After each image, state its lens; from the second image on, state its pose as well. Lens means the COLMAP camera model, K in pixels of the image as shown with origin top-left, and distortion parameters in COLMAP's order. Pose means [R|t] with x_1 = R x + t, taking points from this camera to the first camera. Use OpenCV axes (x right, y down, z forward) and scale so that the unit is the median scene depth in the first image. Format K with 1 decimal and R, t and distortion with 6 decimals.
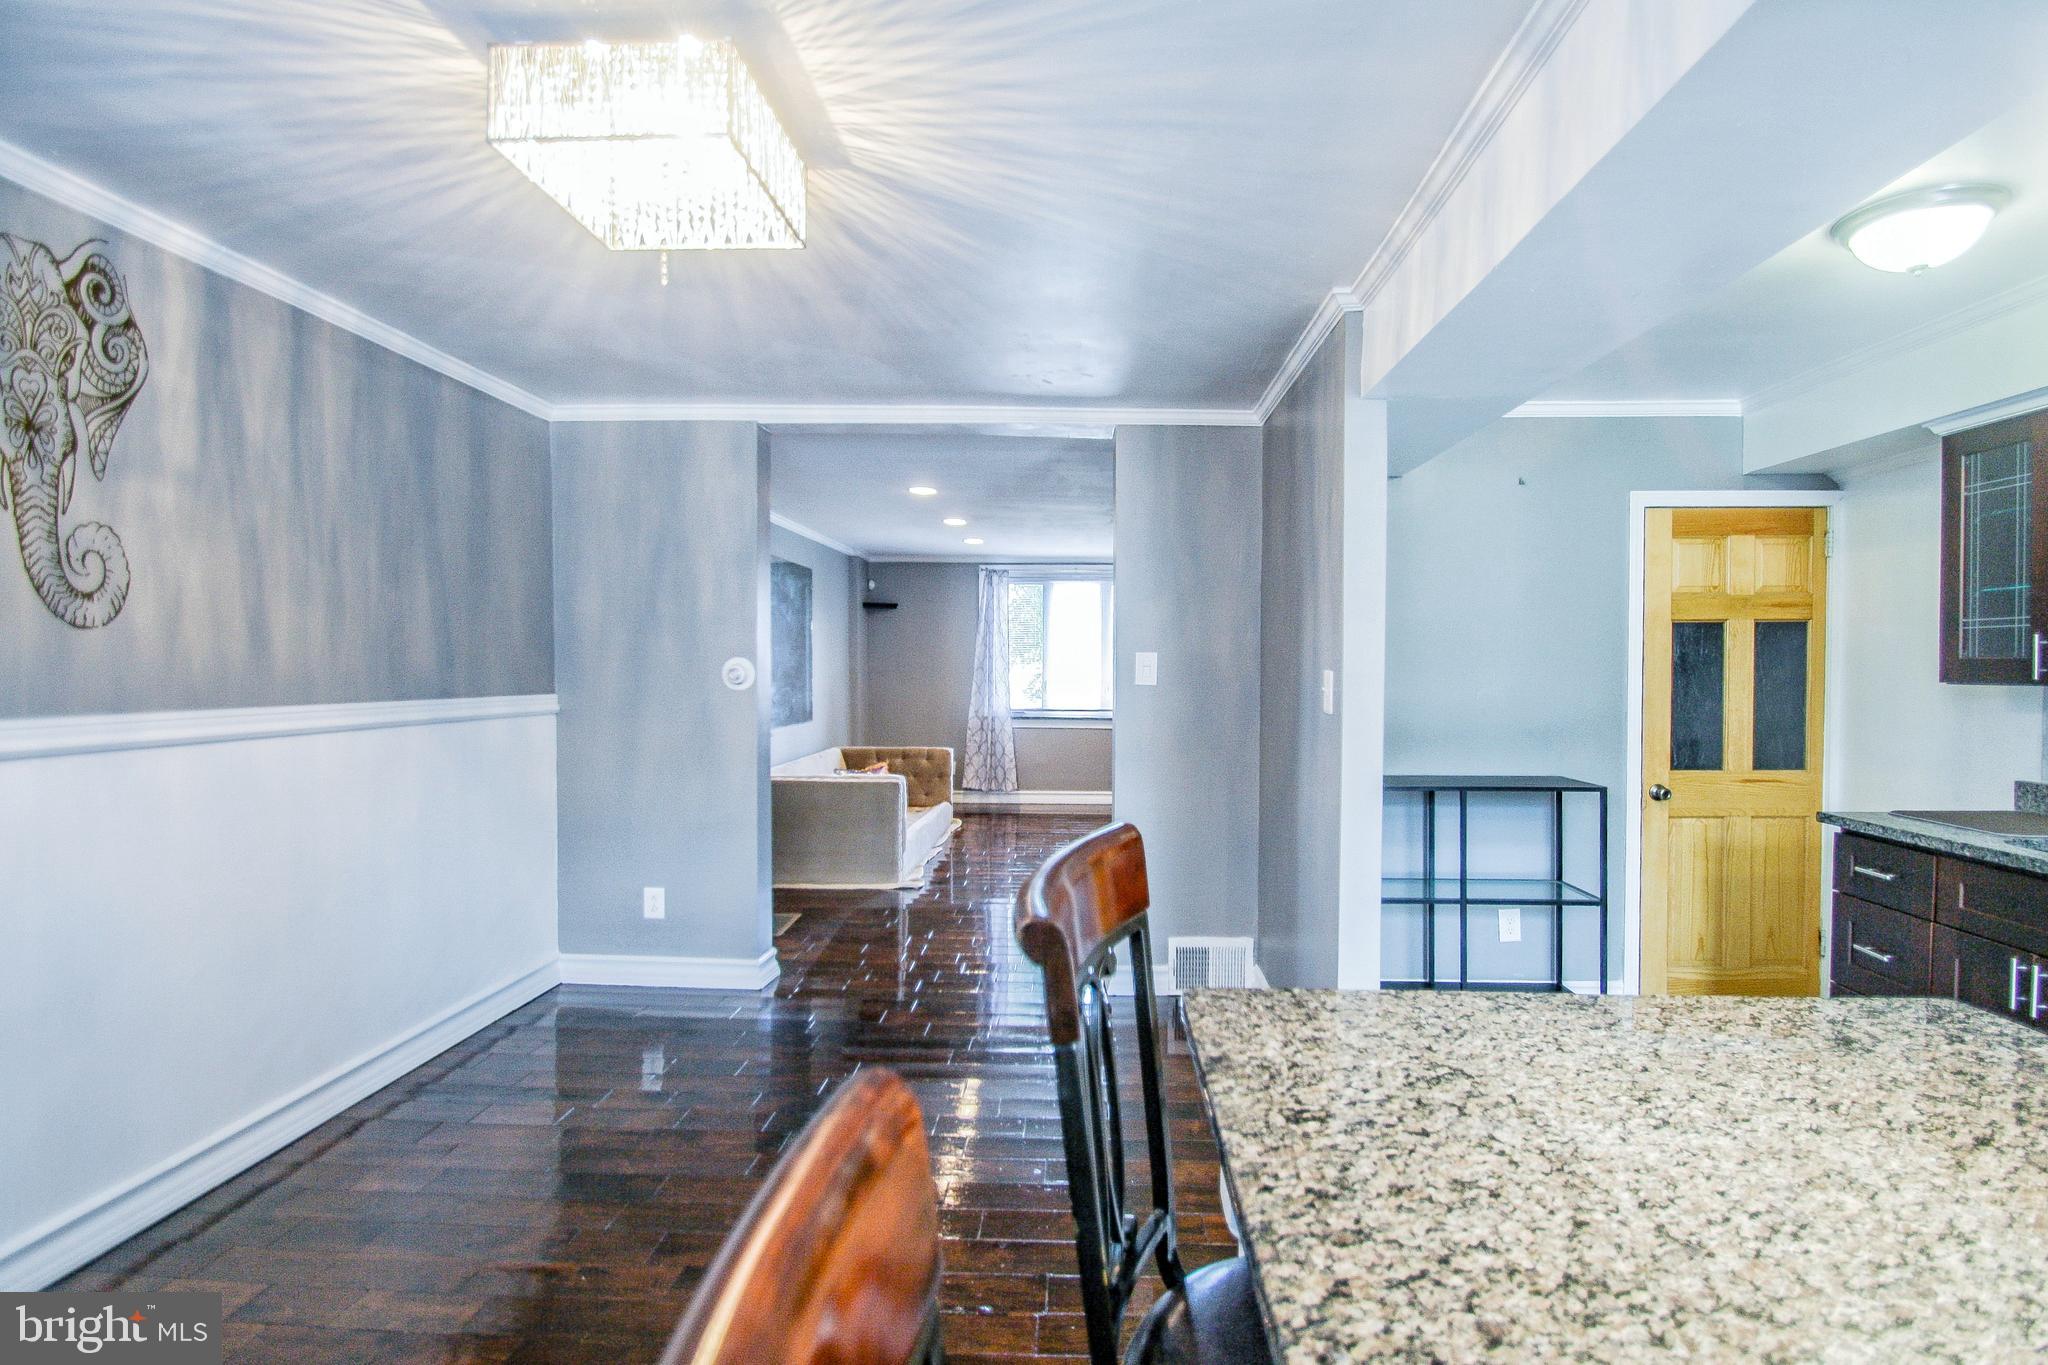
lens RADIAL K [[1000.2, 0, 1055.8], [0, 1000.2, 688.0], [0, 0, 1]] dist [-0.001671, -0.007228]
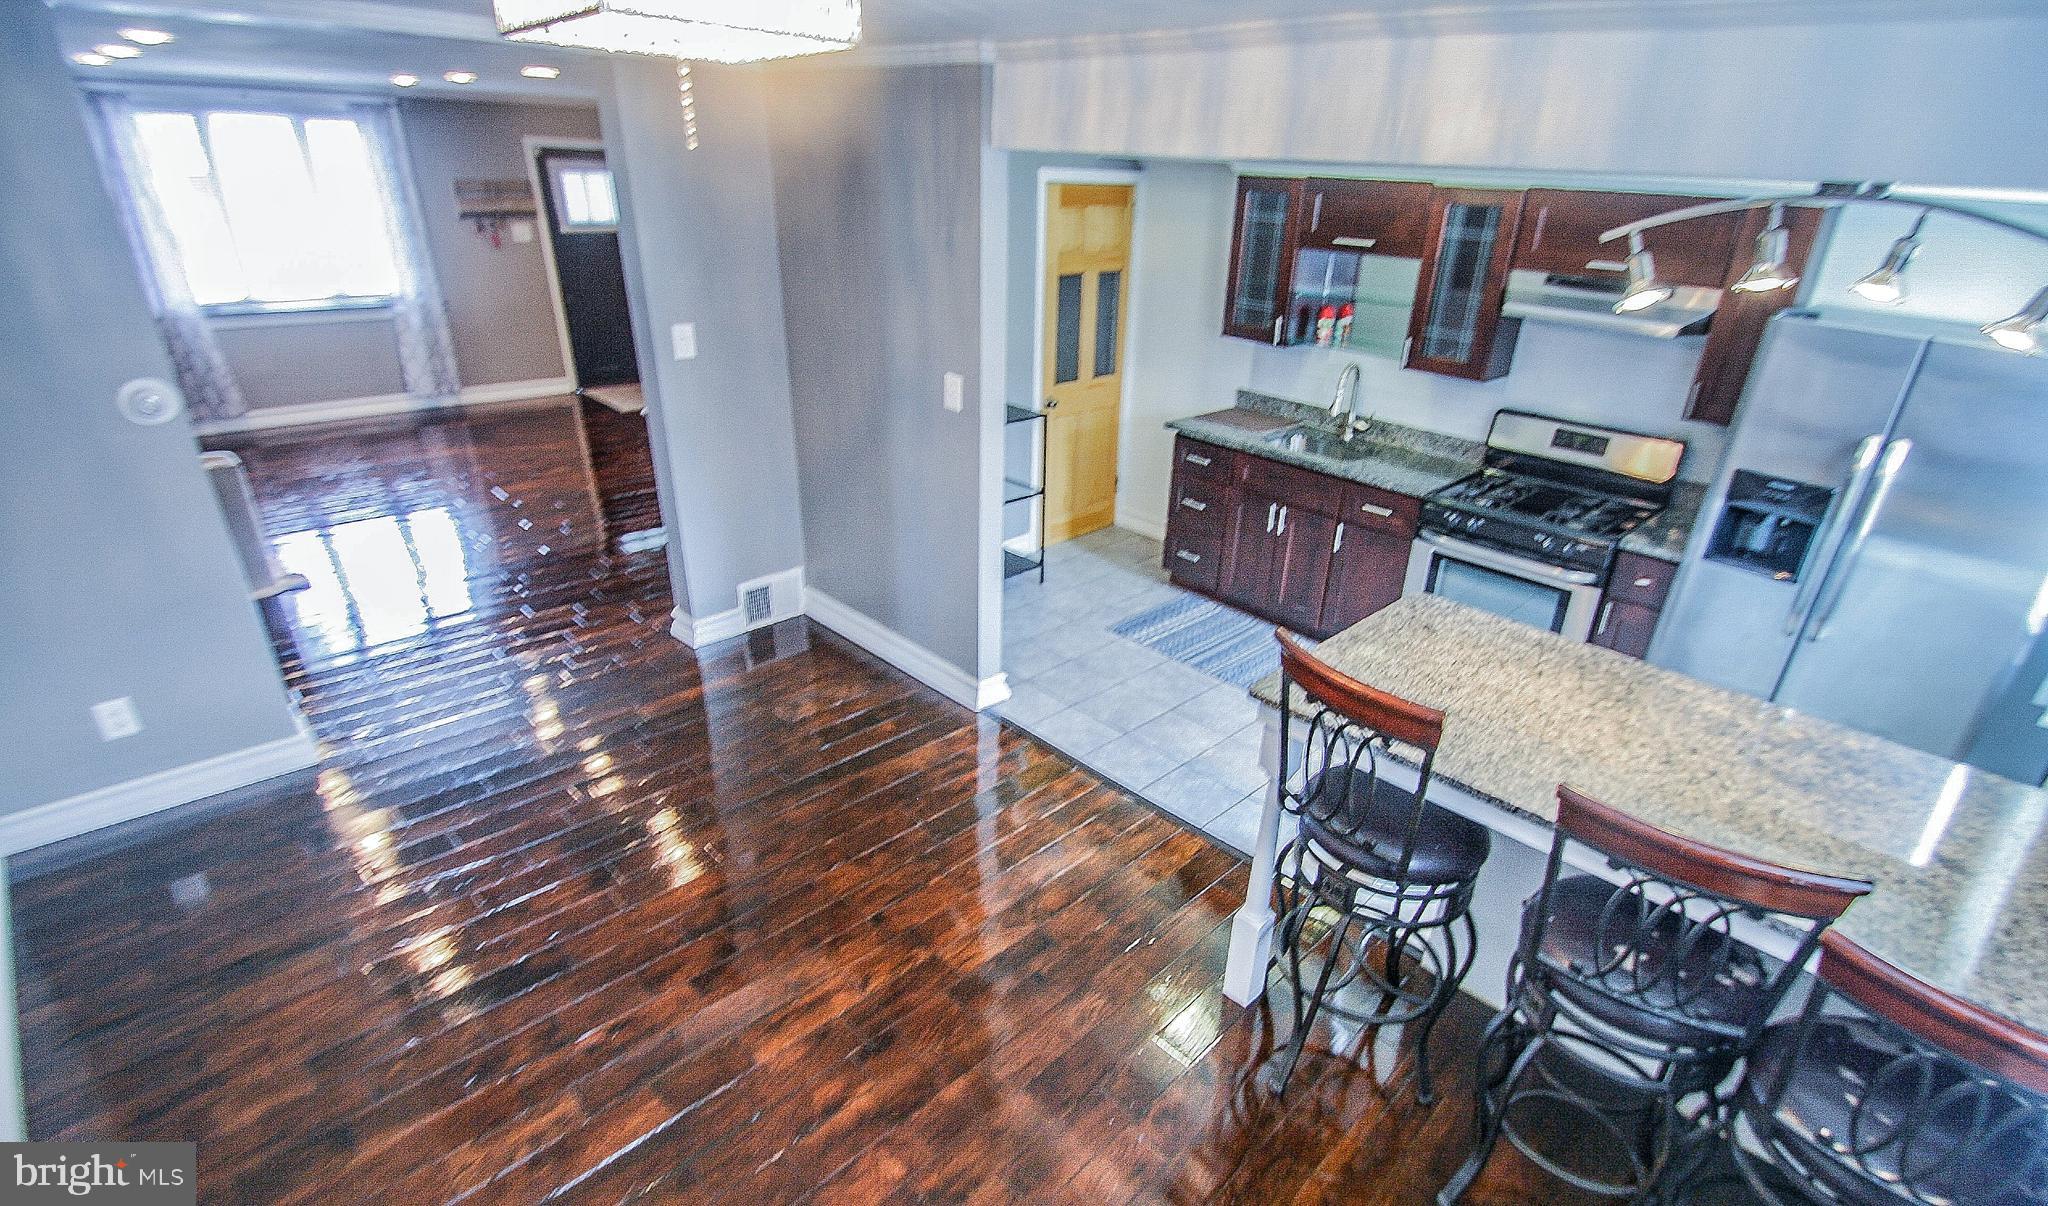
lens RADIAL K [[985.0, 0, 1068.1], [0, 985.0, 651.1], [0, 0, 1]] dist [-0.002103, -0.005443]
pose [[0.666250, -0.309910, 0.678283, -0.446157], [-0.025716, 0.899468, 0.436229, -0.192134], [-0.745285, -0.308080, 0.591301, 0.038563]]
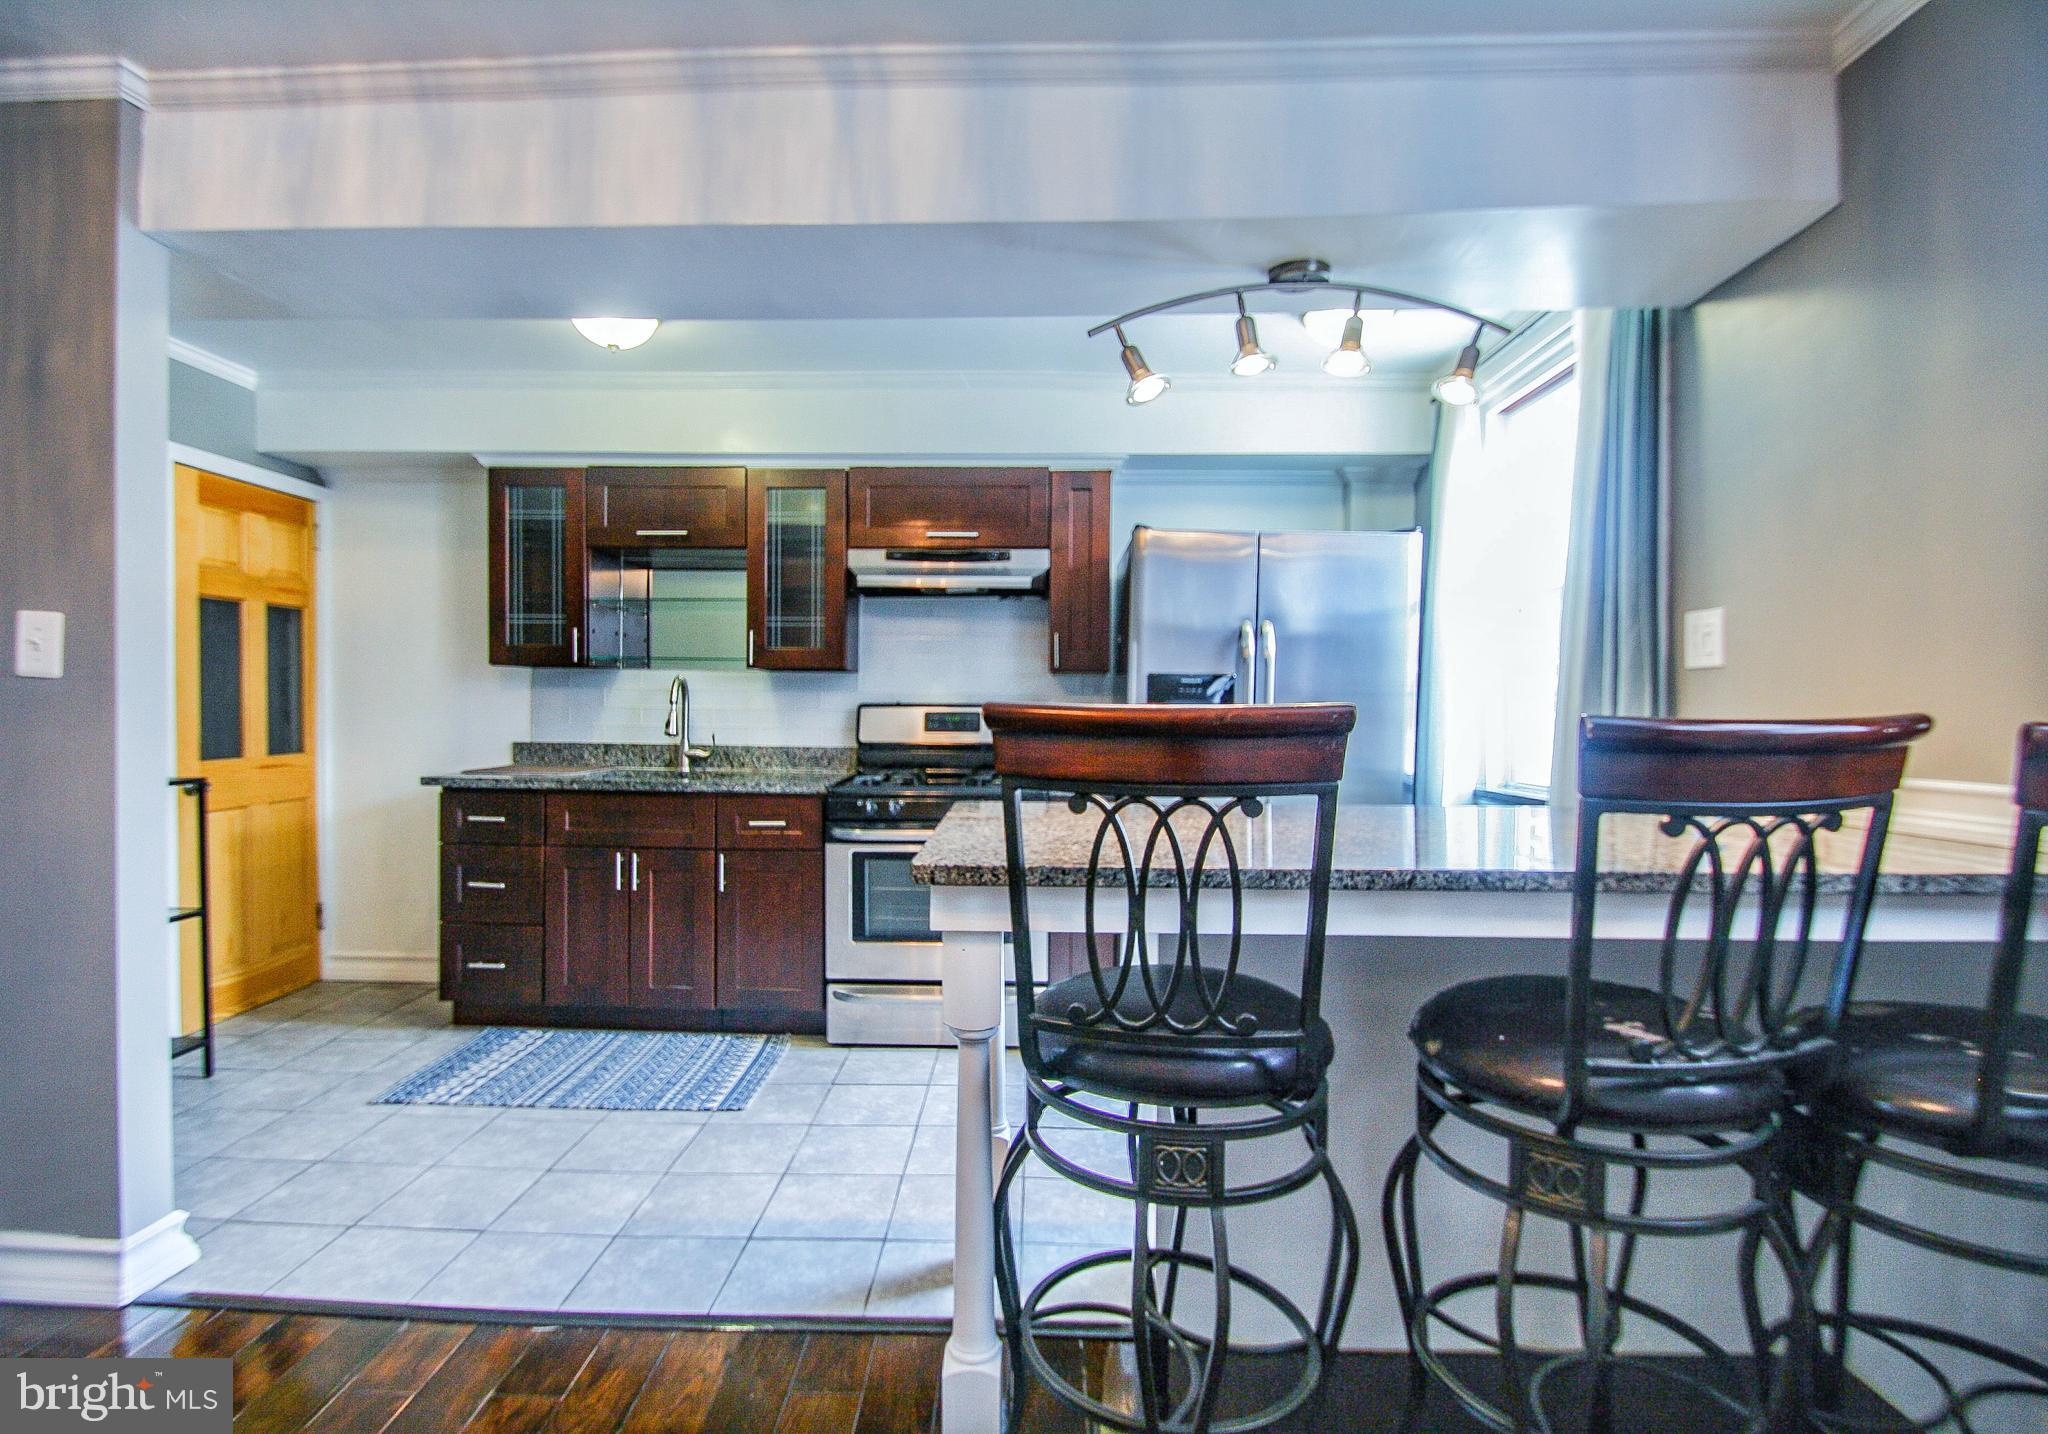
lens RADIAL K [[1018.9, 0, 1016.9], [0, 1018.9, 719.1], [0, 0, 1]] dist [-0.003492, -0.007745]
pose [[-0.015634, -0.017233, 0.999729, -0.311577], [0.013156, 0.999761, 0.017439, 0.038569], [-0.999791, 0.013426, -0.015404, 0.280362]]
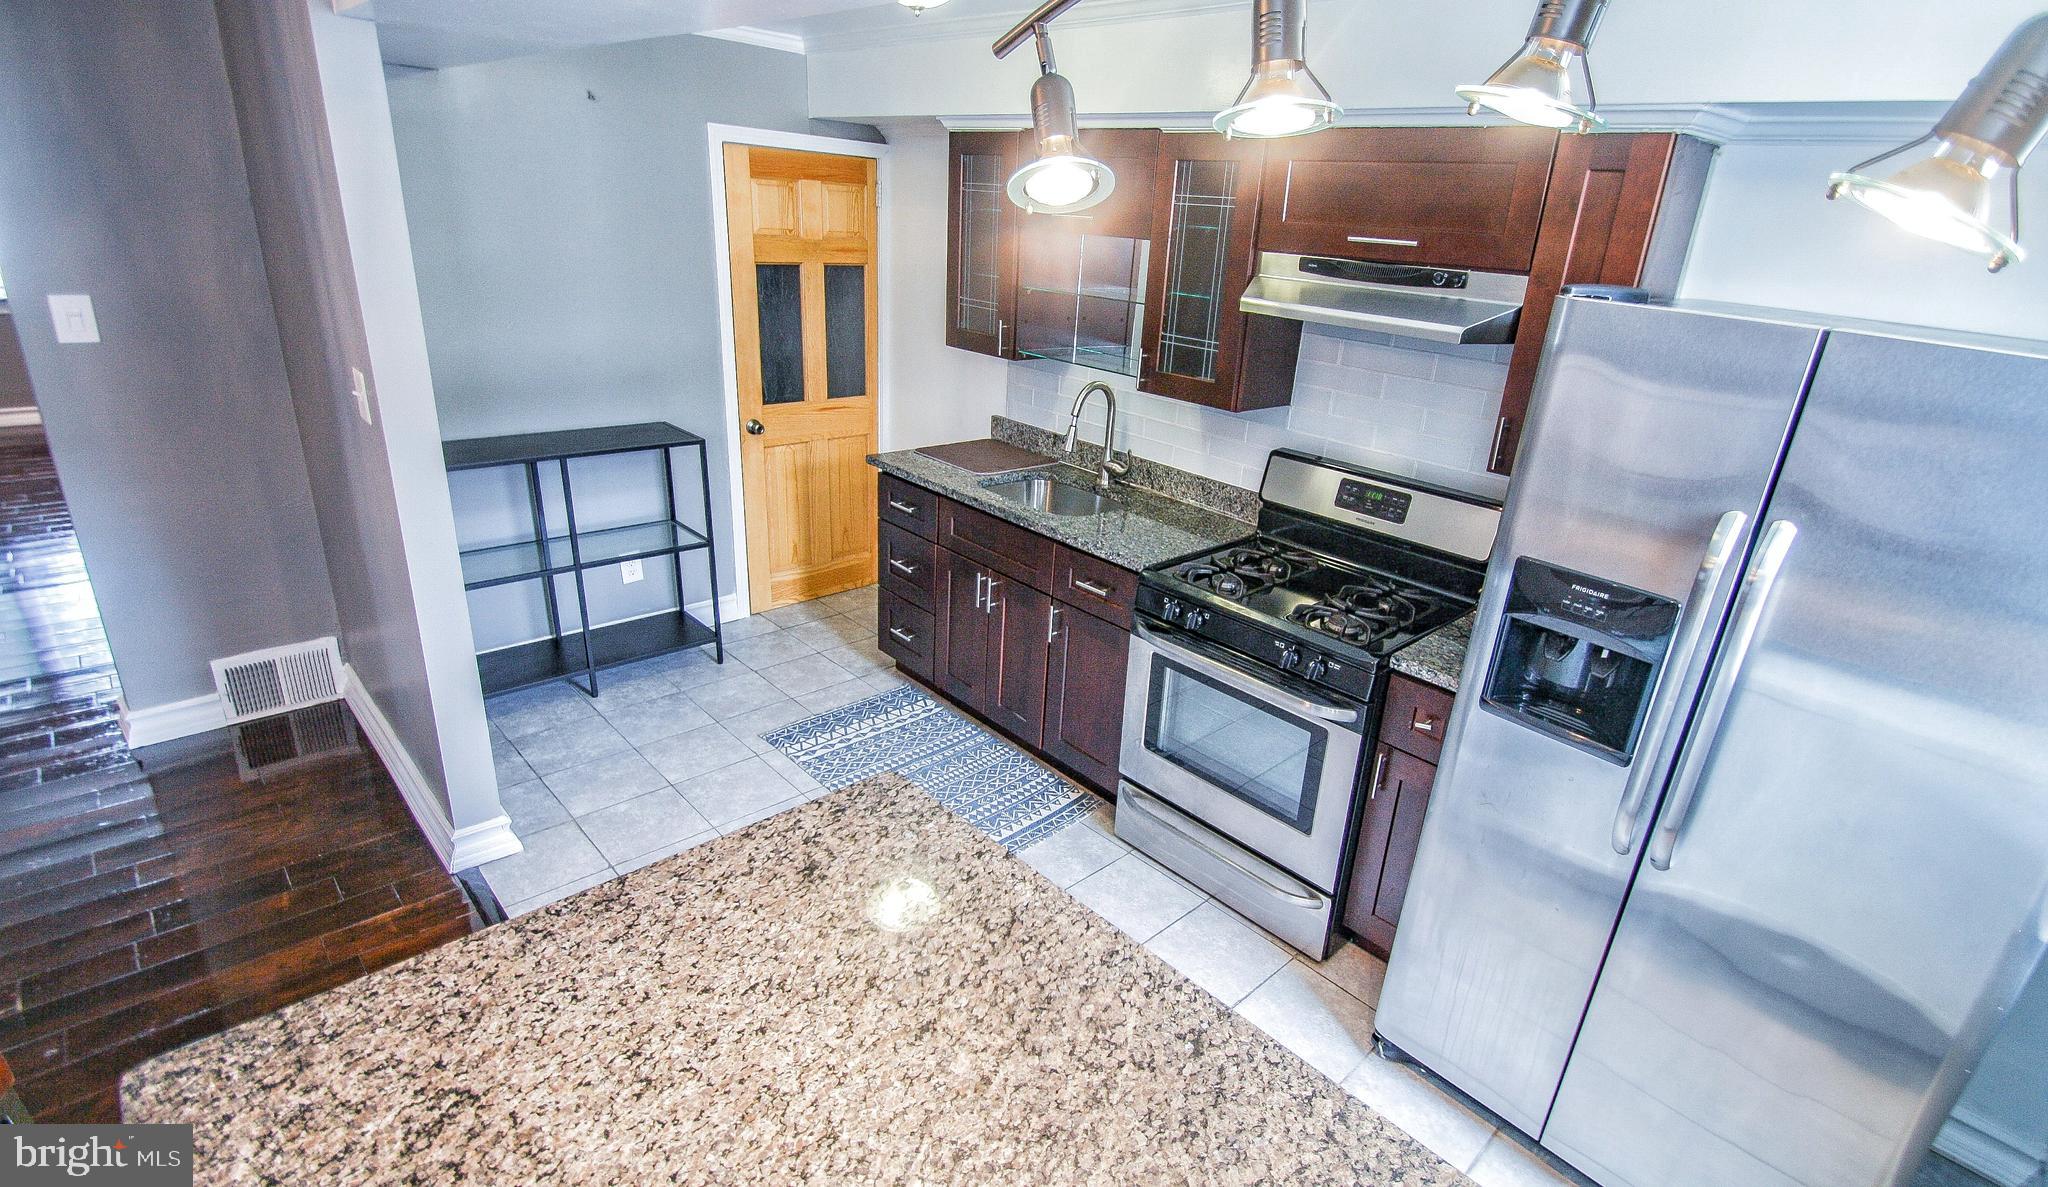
lens RADIAL K [[979.3, 0, 1088.5], [0, 979.3, 591.0], [0, 0, 1]] dist [-0.004862, -0.004759]
pose [[0.679302, -0.220065, 0.700086, 0.061245], [-0.054131, 0.936354, 0.346858, -0.120695], [-0.731859, -0.273517, 0.624155, 0.009367]]
